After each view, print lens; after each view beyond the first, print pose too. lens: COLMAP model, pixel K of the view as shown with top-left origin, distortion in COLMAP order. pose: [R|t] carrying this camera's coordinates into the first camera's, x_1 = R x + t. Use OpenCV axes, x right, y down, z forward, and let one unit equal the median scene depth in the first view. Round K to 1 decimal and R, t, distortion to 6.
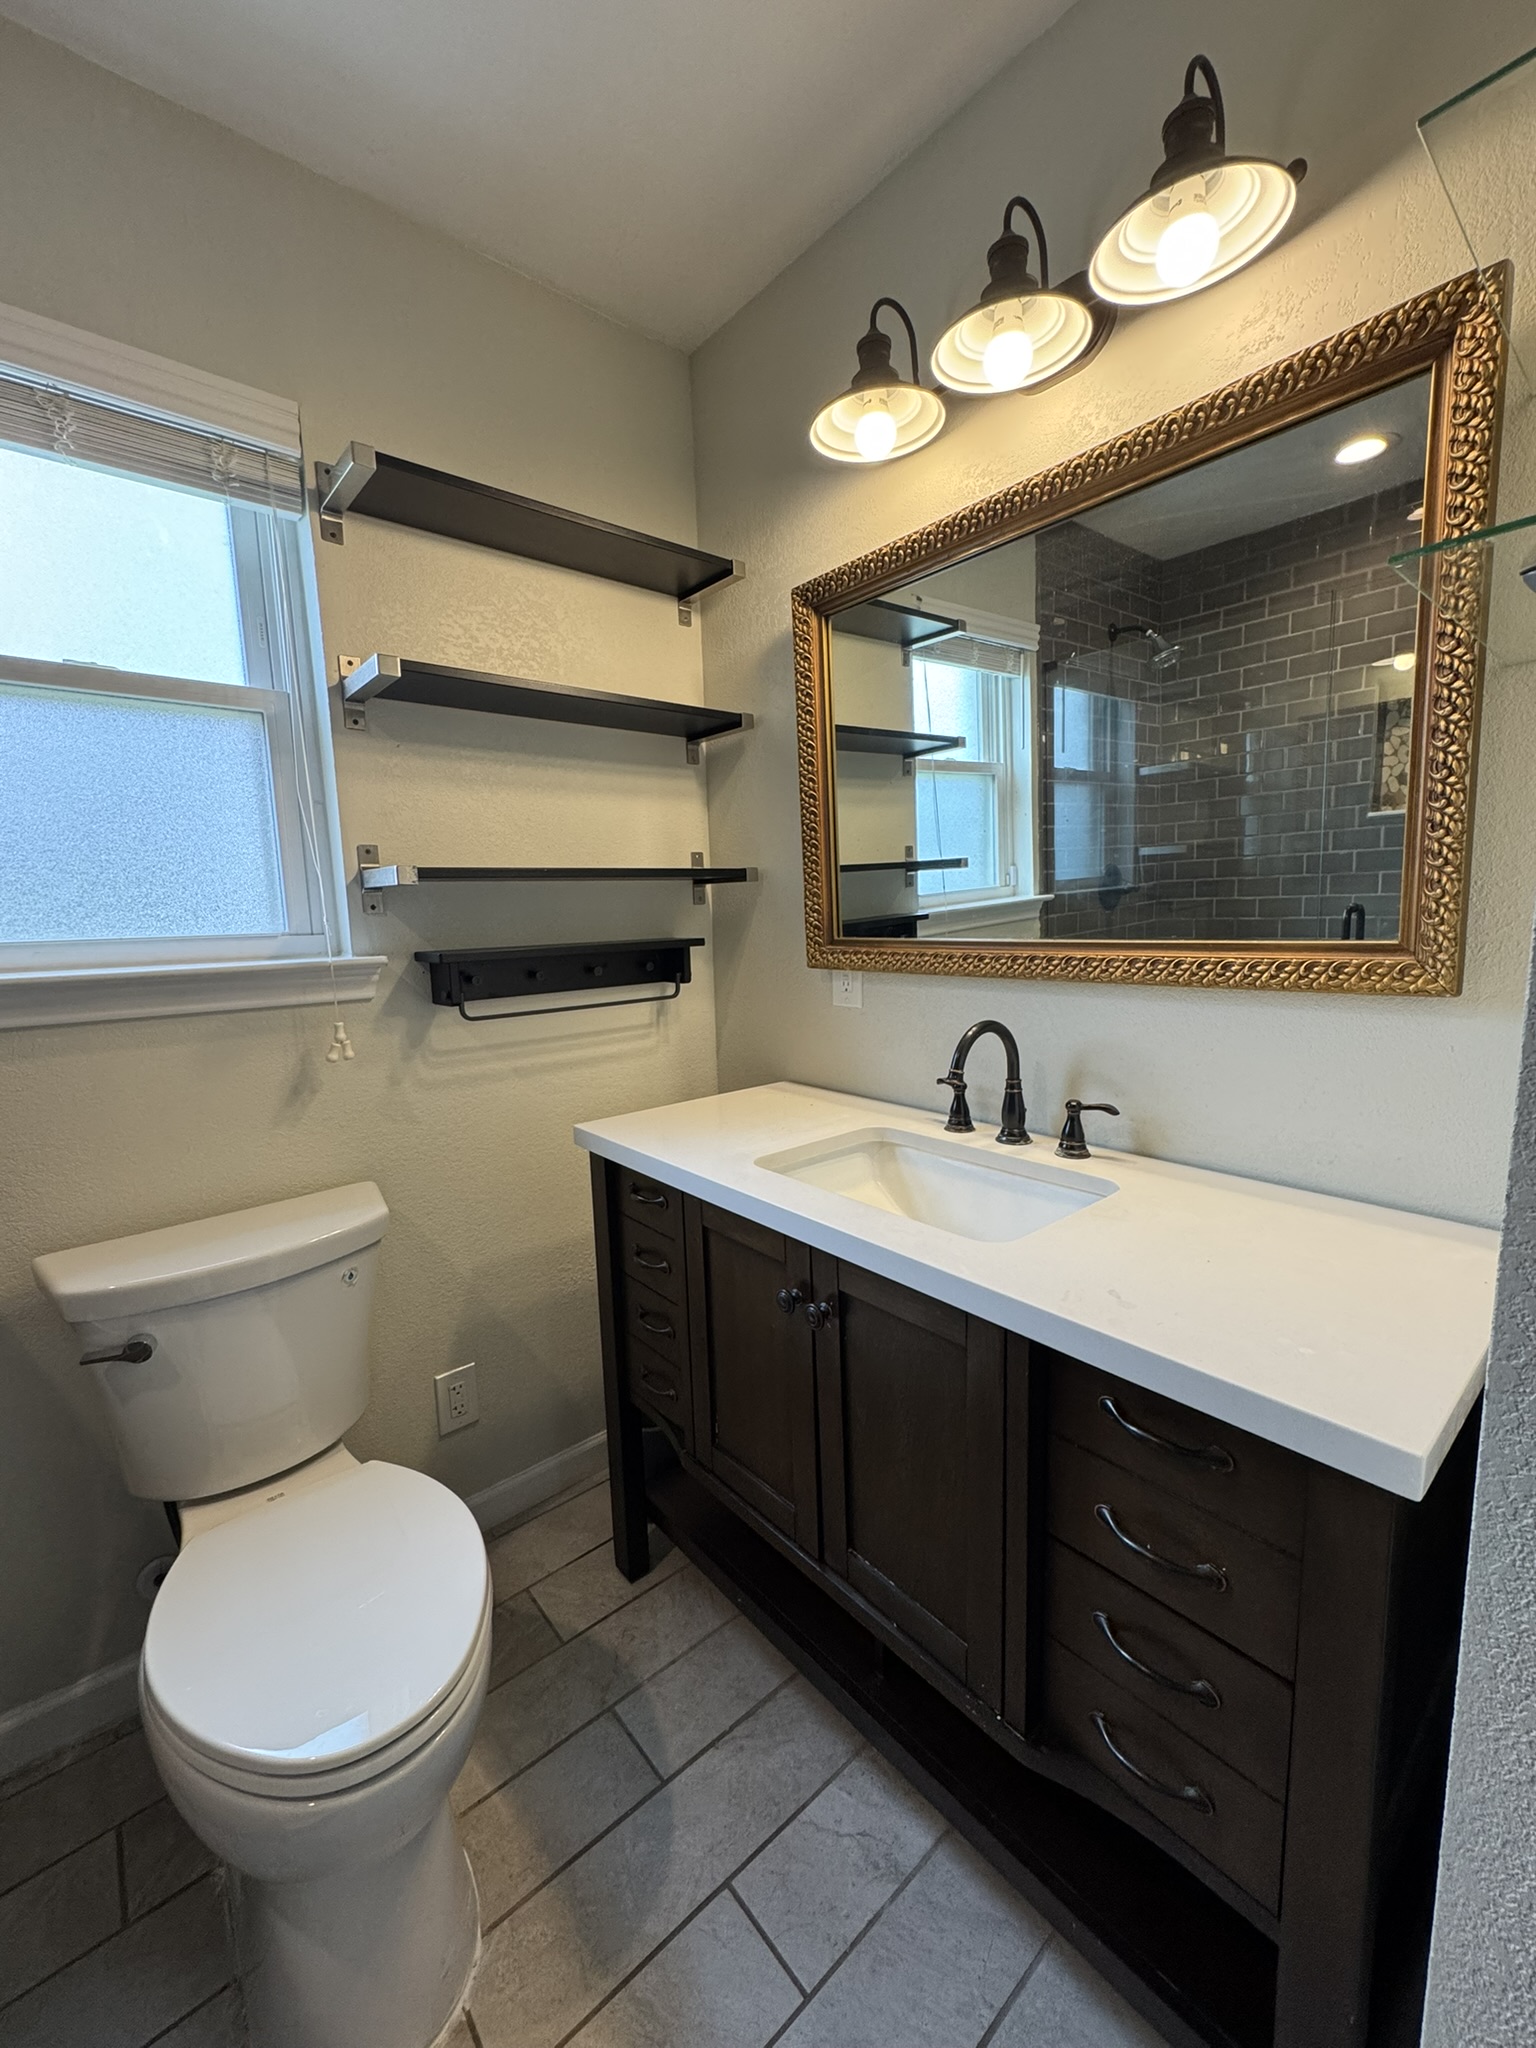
lens RADIAL K [[818.9, 0, 769.7], [0, 818.9, 1019.6], [0, 0, 1]] dist [-0.004687, 0.000746]
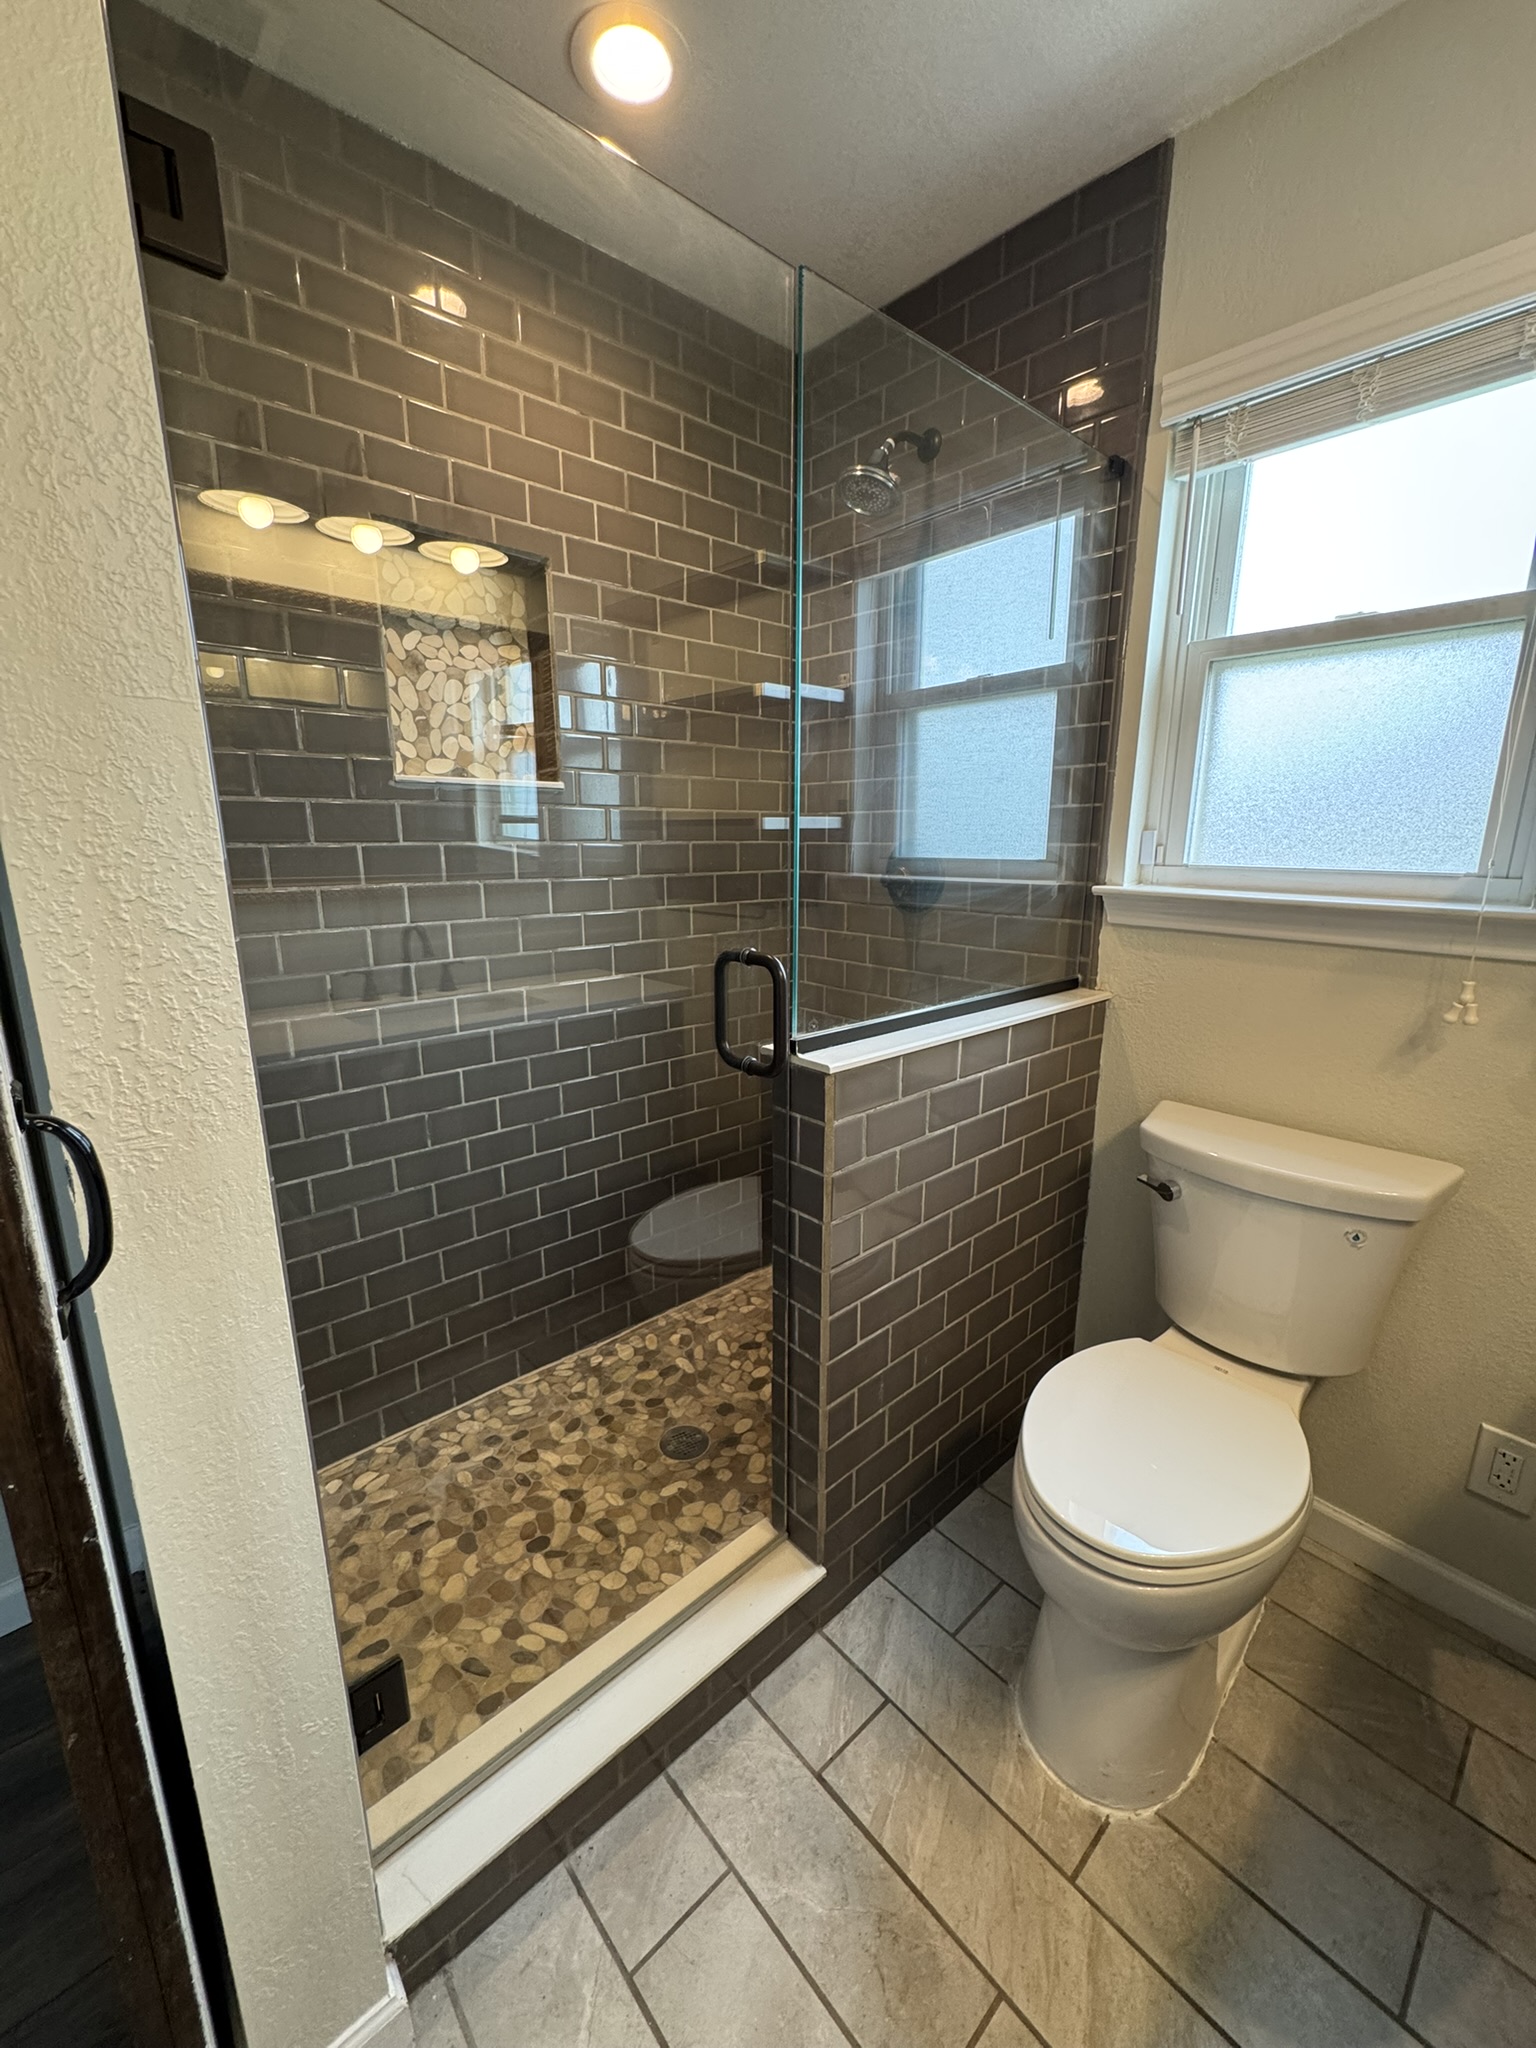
lens RADIAL K [[818.9, 0, 768.7], [0, 818.9, 1022.4], [0, 0, 1]] dist [-0.004687, 0.000746]
pose [[0.021585, 0.251056, -0.967732, 0.349435], [-0.138169, 0.959418, 0.245817, -0.072694], [0.990173, 0.128404, 0.055398, 0.235101]]
